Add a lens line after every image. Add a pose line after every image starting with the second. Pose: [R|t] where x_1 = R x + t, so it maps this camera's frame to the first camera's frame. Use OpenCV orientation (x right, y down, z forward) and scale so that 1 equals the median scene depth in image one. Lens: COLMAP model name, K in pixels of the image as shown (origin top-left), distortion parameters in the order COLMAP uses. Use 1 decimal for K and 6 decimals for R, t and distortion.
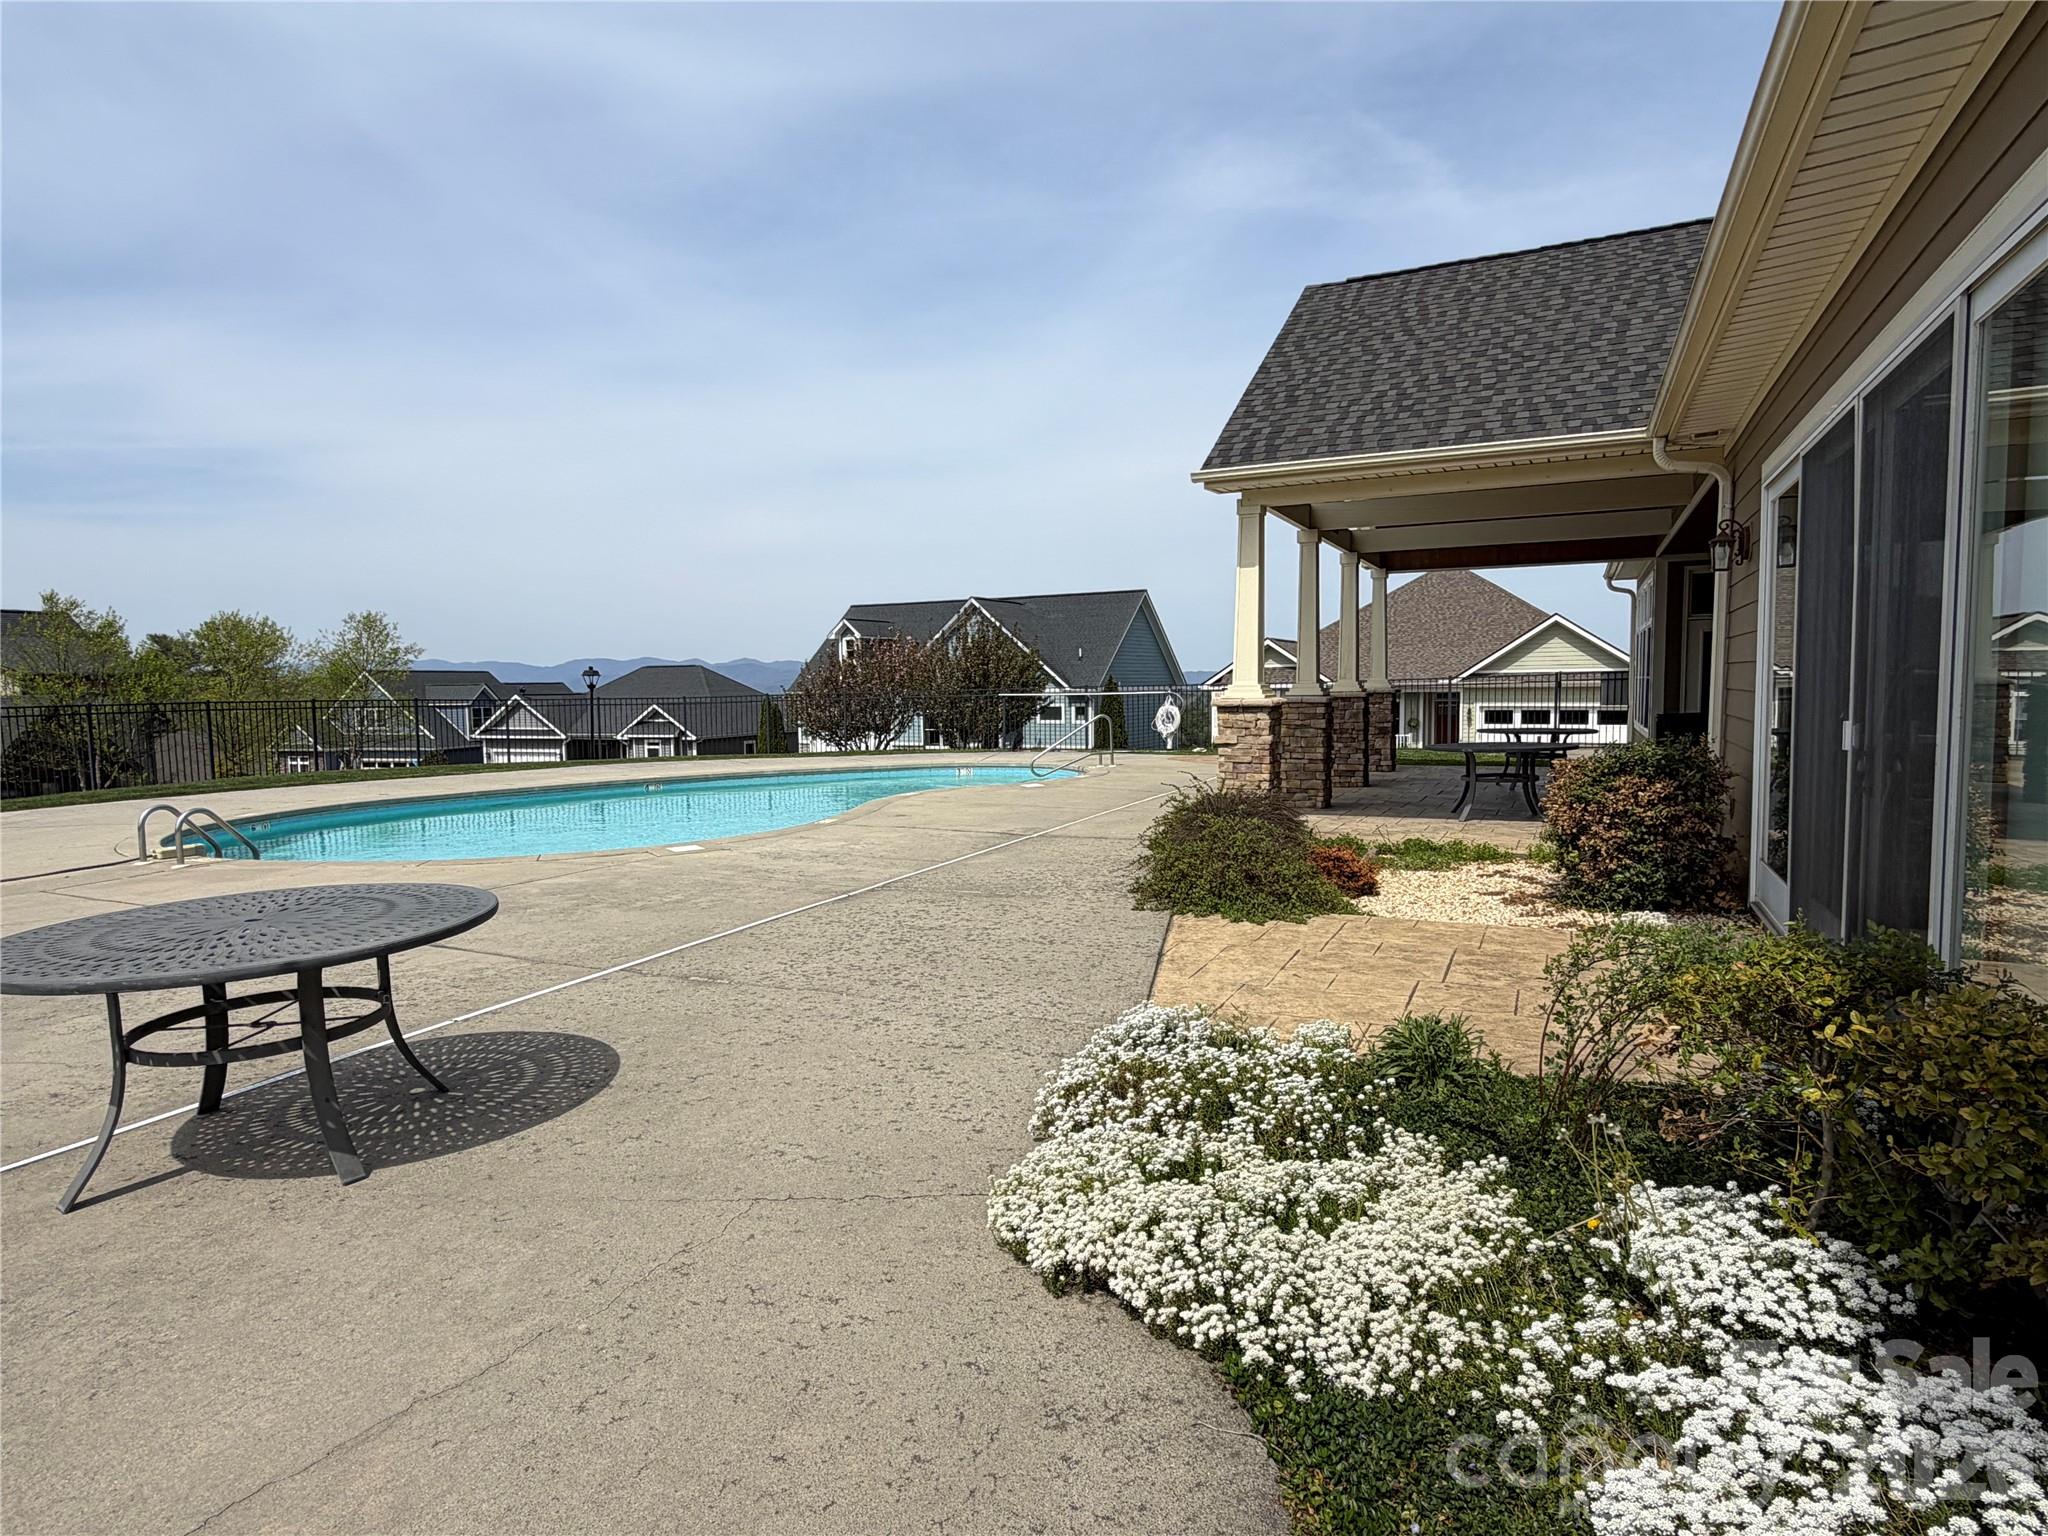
lens RADIAL K [[1150.7, 0, 1024.0], [0, 1150.7, 768.0], [0, 0, 1]] dist [-0.001049, -0.000103]
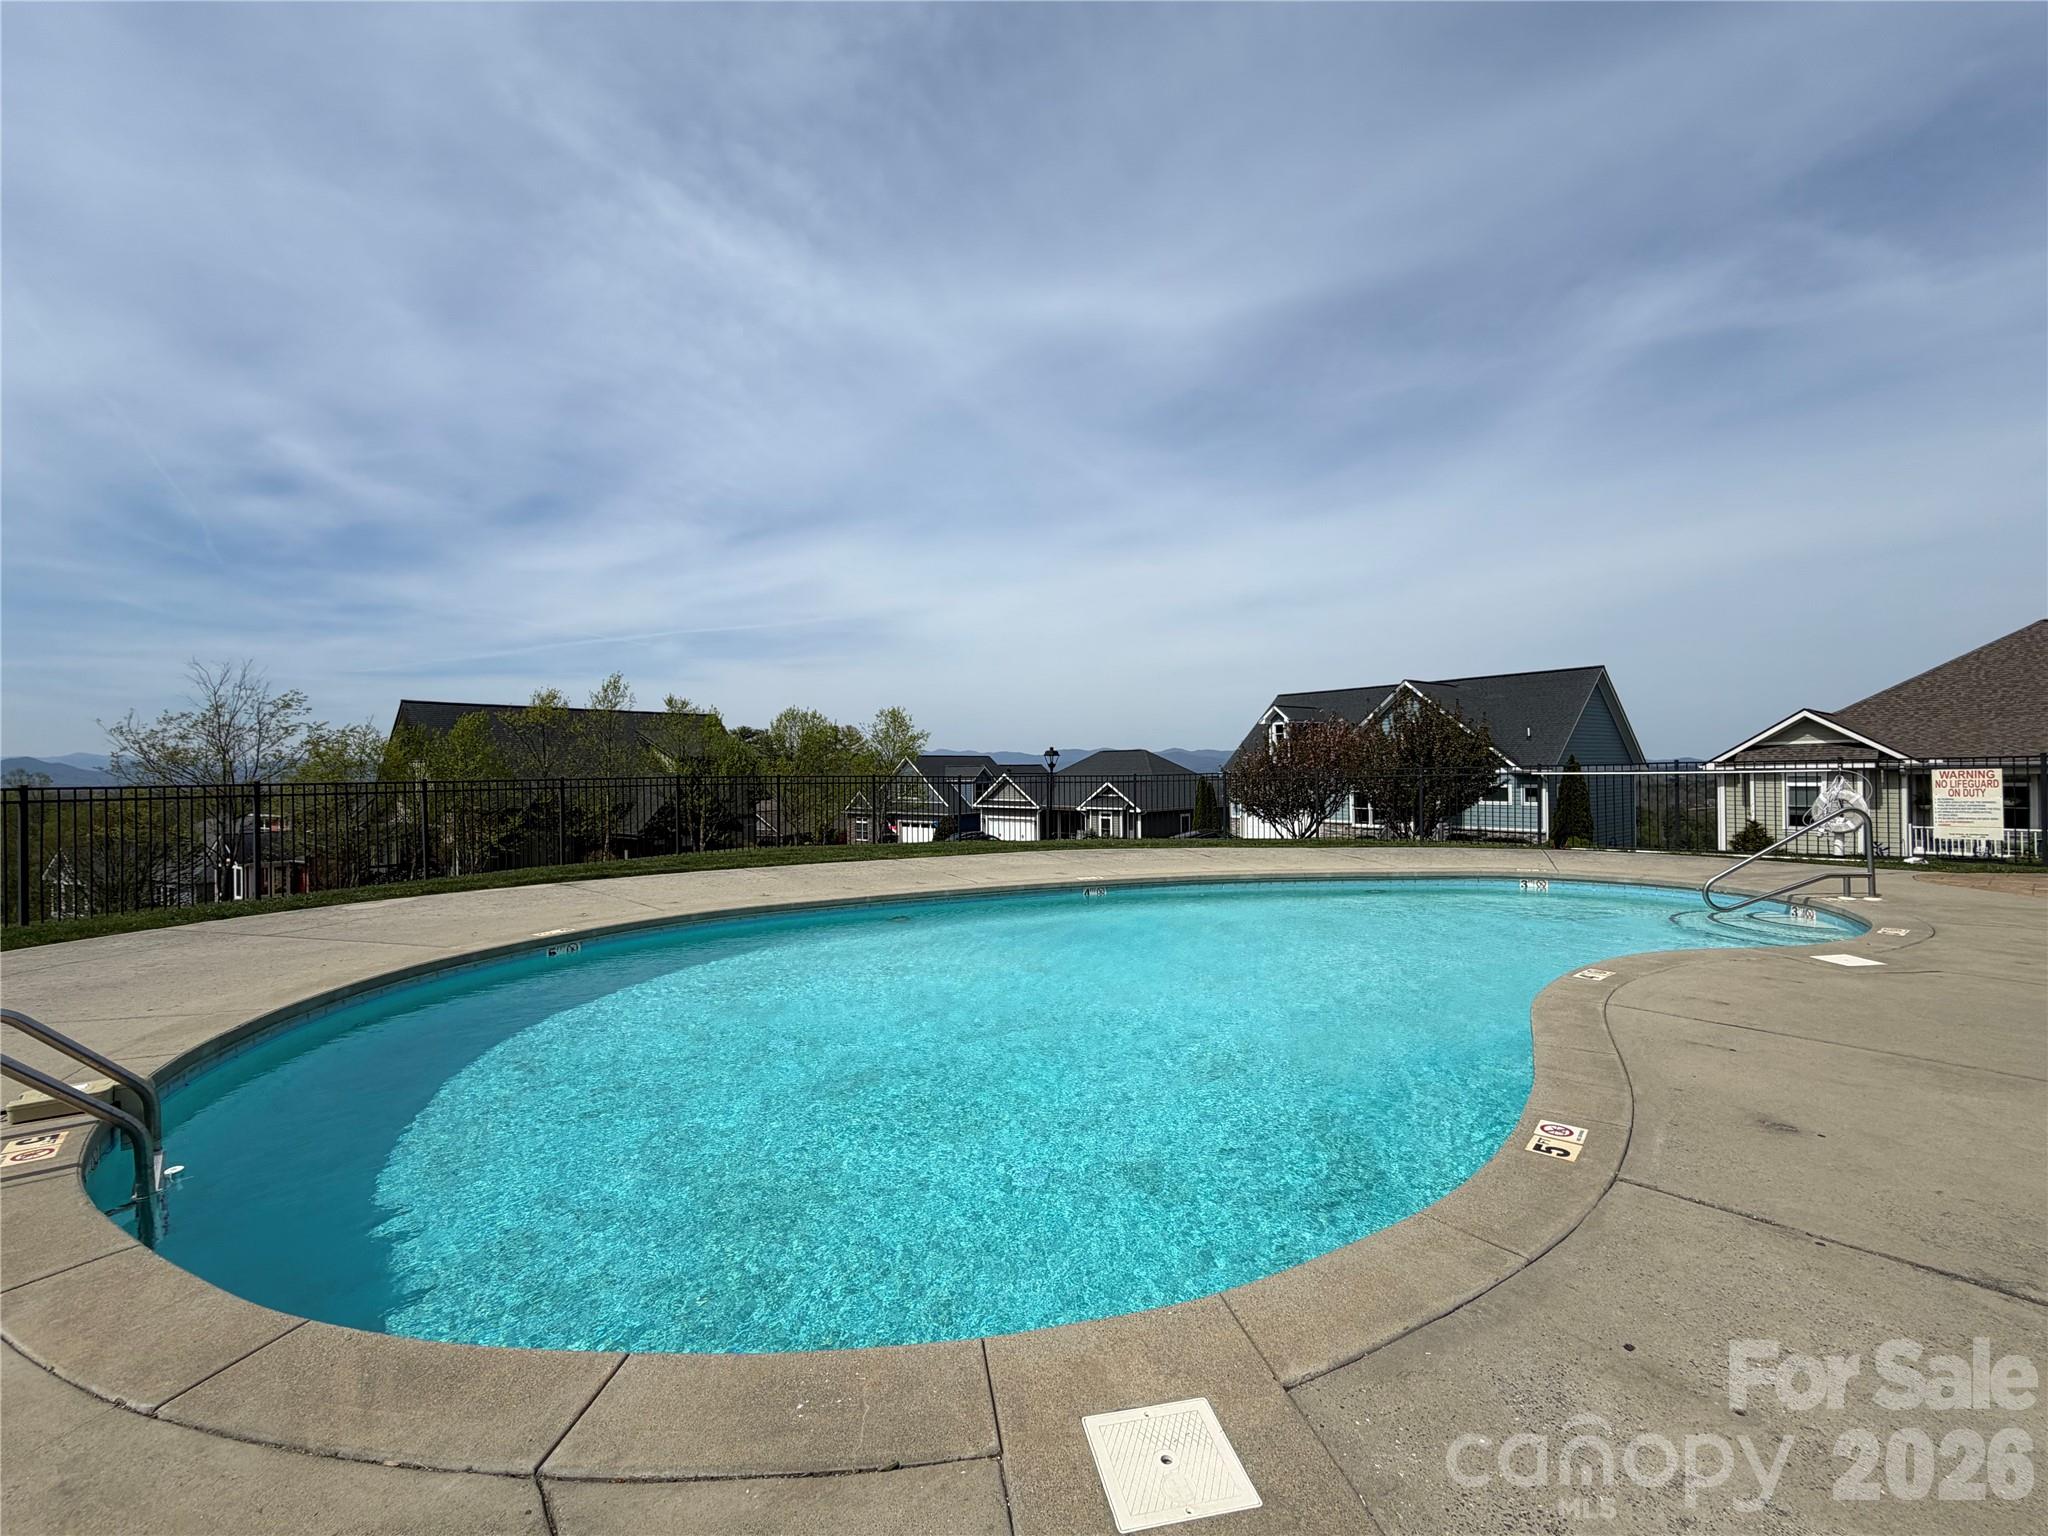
lens RADIAL K [[819.6, 0, 1024.0], [0, 819.6, 768.0], [0, 0, 1]] dist [0.000146, 0.000002]
pose [[0.915113, 0.000426, -0.403197, -0.059624], [-0.029618, 0.997369, -0.066167, -0.011339], [0.402108, 0.072492, 0.912718, 0.193586]]
